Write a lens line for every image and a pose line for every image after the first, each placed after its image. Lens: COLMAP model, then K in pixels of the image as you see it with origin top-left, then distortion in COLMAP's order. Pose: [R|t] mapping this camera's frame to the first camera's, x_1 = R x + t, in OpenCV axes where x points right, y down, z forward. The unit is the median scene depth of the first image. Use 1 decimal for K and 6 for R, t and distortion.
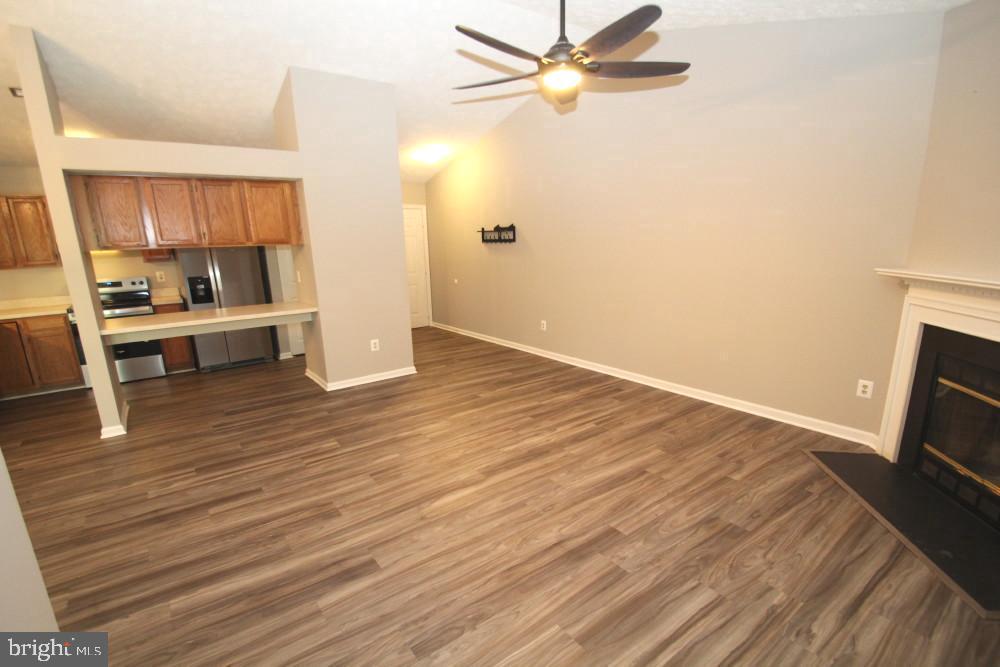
lens RADIAL K [[461.4, 0, 493.5], [0, 461.4, 355.3], [0, 0, 1]] dist [0.013671, -0.019685]
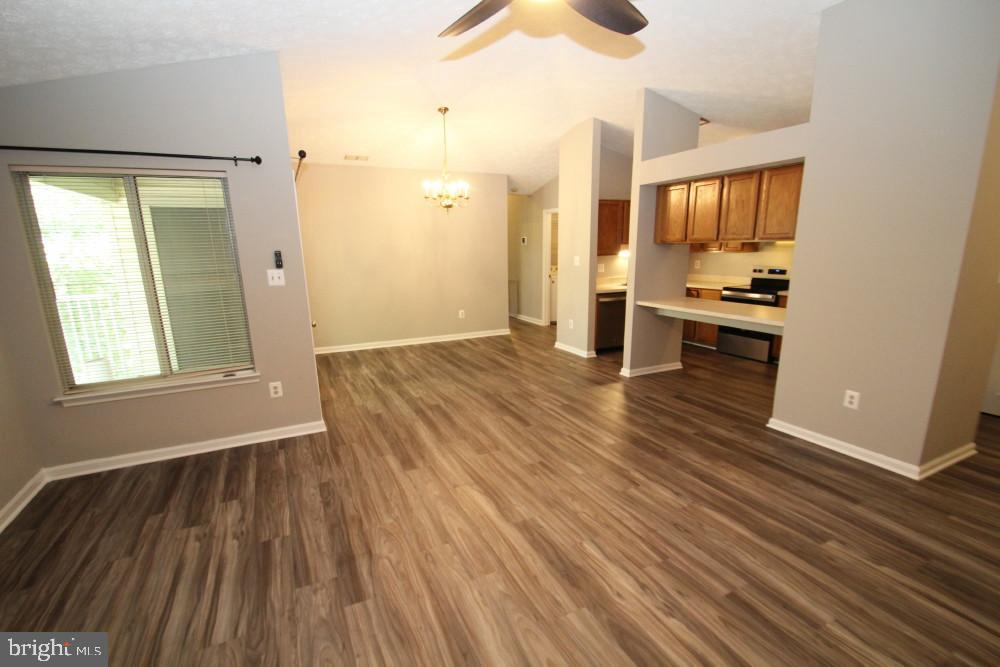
lens RADIAL K [[461.4, 0, 493.5], [0, 461.4, 355.3], [0, 0, 1]] dist [0.013671, -0.019685]
pose [[-0.187971, 0.258248, -0.947615, 0.751754], [-0.217329, 0.929962, 0.296546, -0.282136], [0.957828, 0.261686, -0.118681, 1.020569]]
